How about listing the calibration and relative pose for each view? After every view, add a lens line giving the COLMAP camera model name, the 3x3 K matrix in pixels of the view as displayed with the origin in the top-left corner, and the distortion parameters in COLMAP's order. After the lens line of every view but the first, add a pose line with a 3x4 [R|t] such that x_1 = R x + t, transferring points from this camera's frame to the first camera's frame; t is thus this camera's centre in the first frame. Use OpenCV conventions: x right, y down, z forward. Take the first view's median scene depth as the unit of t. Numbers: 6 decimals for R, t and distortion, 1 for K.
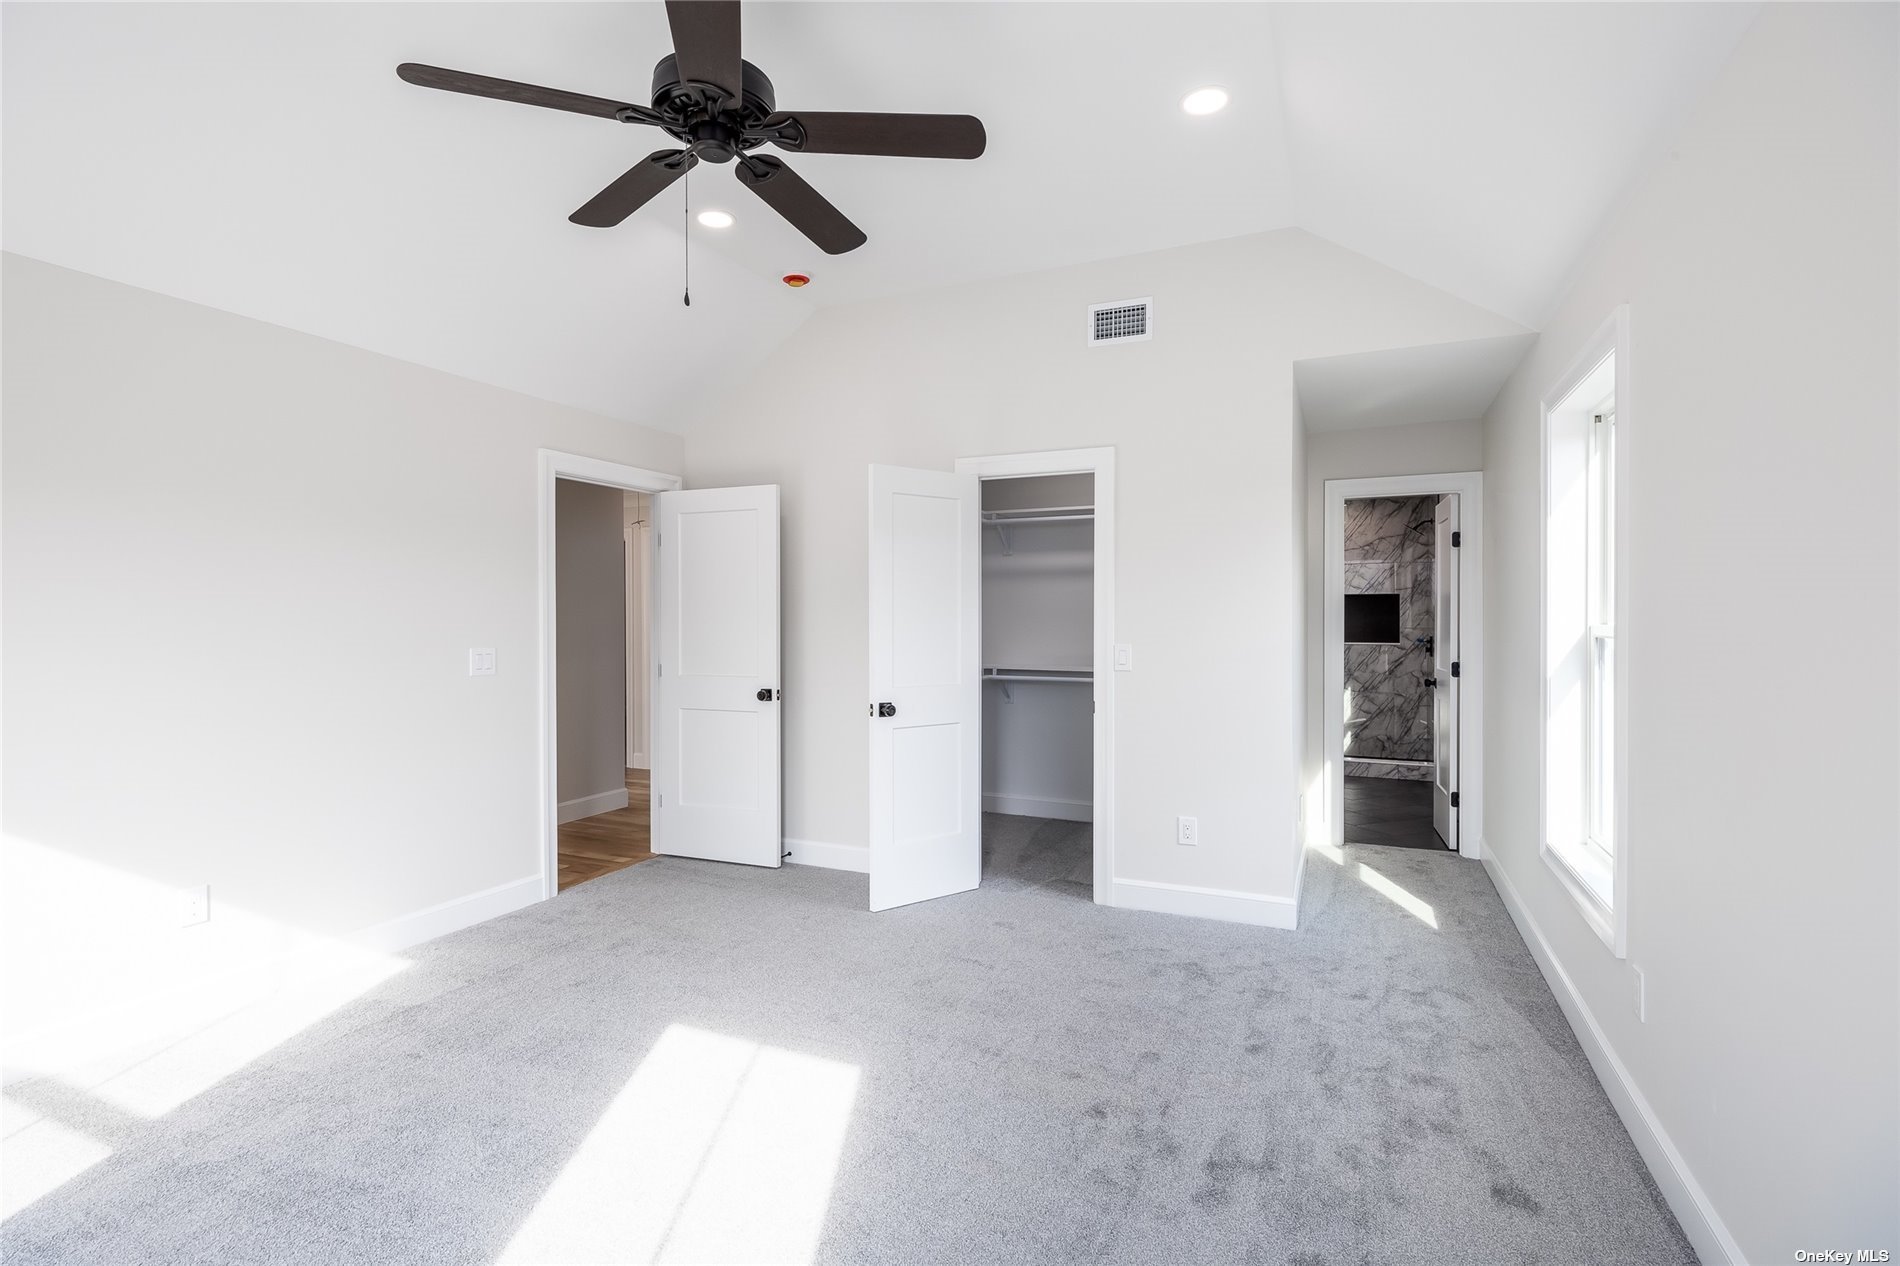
lens RADIAL K [[802.0, 0, 964.5], [0, 802.0, 627.3], [0, 0, 1]] dist [0.002309, 0.000312]
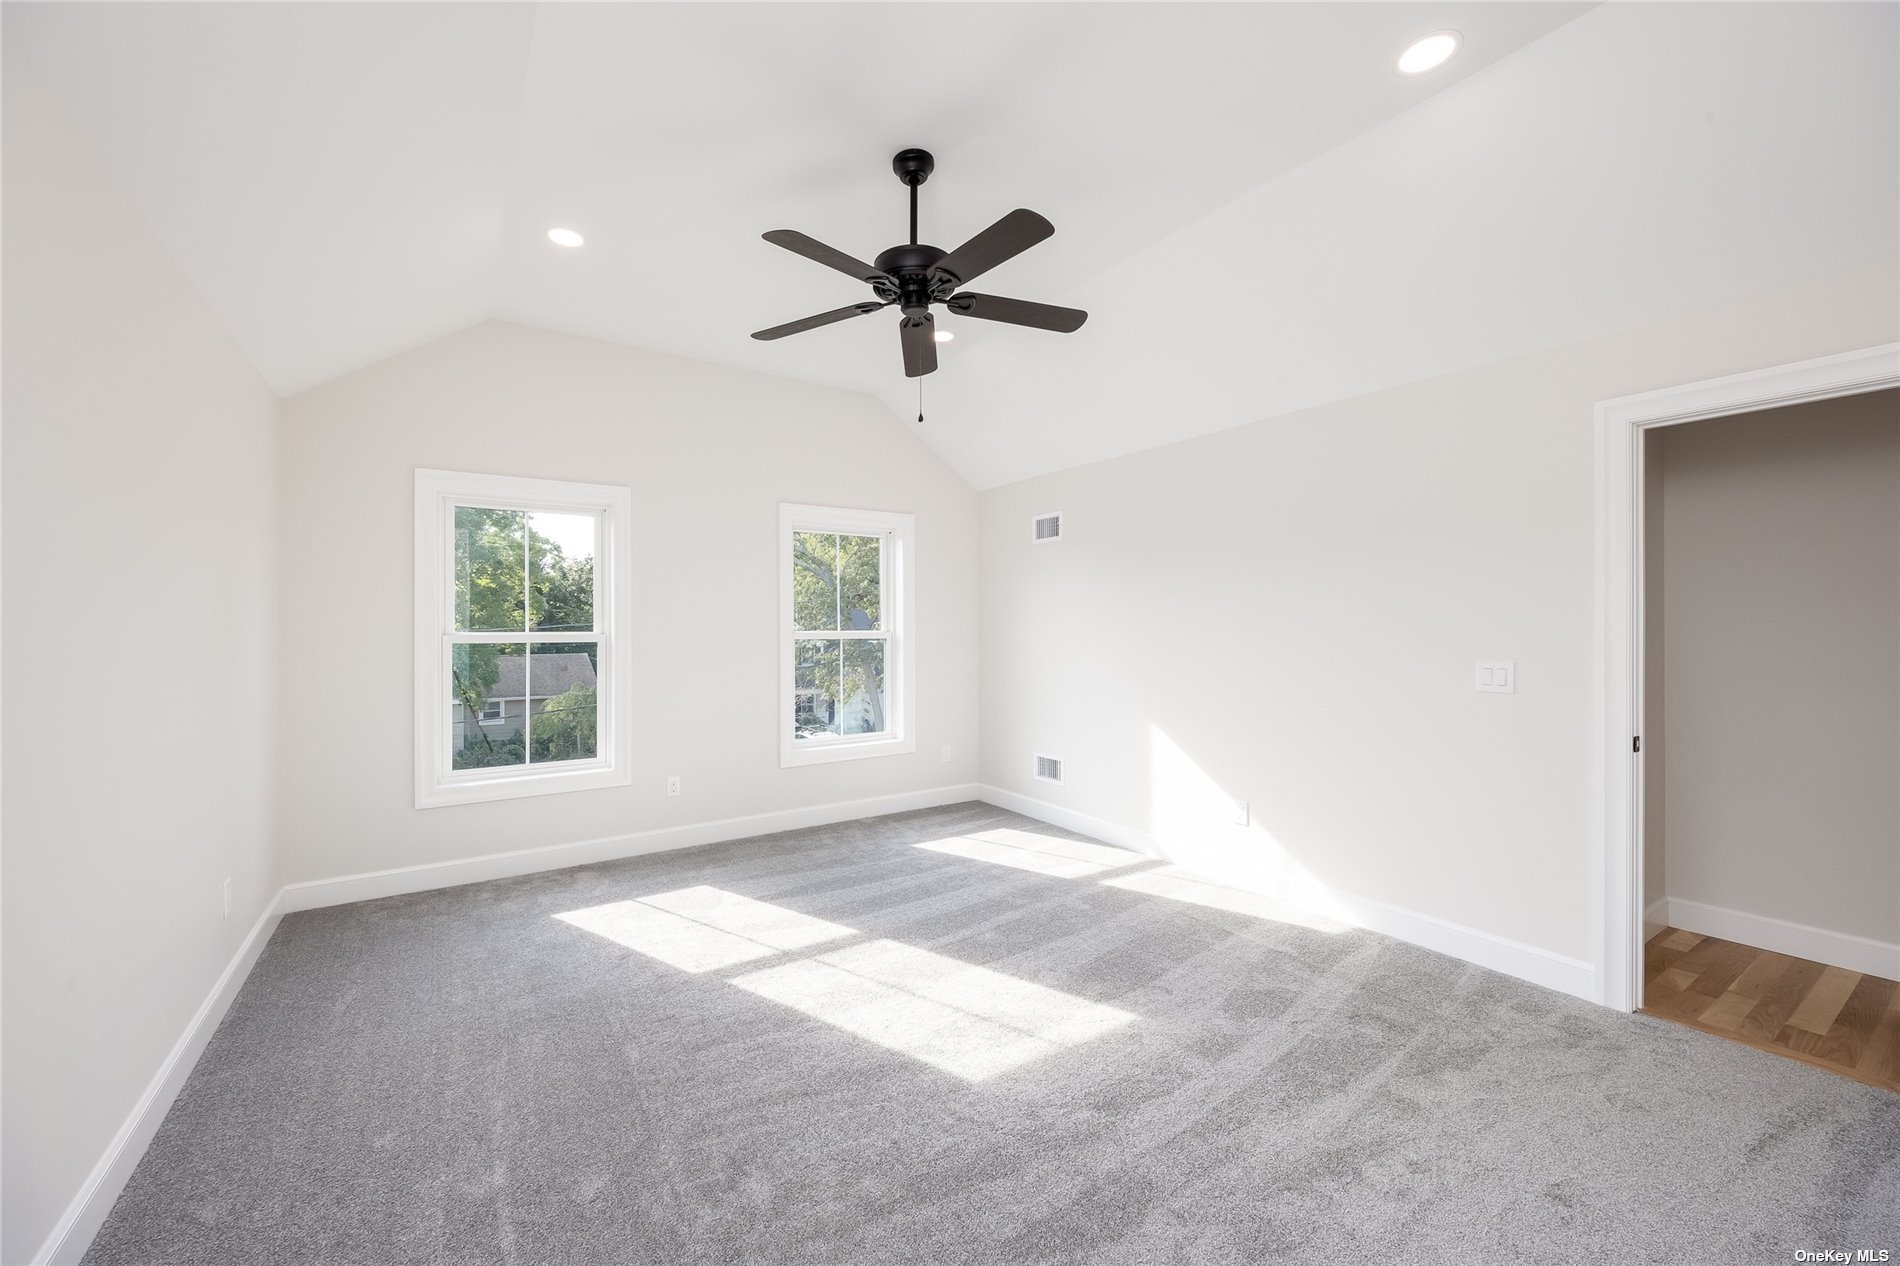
lens RADIAL K [[802.0, 0, 964.5], [0, 802.0, 627.3], [0, 0, 1]] dist [0.002309, 0.000312]
pose [[-0.530910, 0.000638, -0.847428, 0.677793], [-0.003892, 0.999987, 0.003192, -0.016953], [0.847420, 0.004993, -0.530900, 1.431893]]
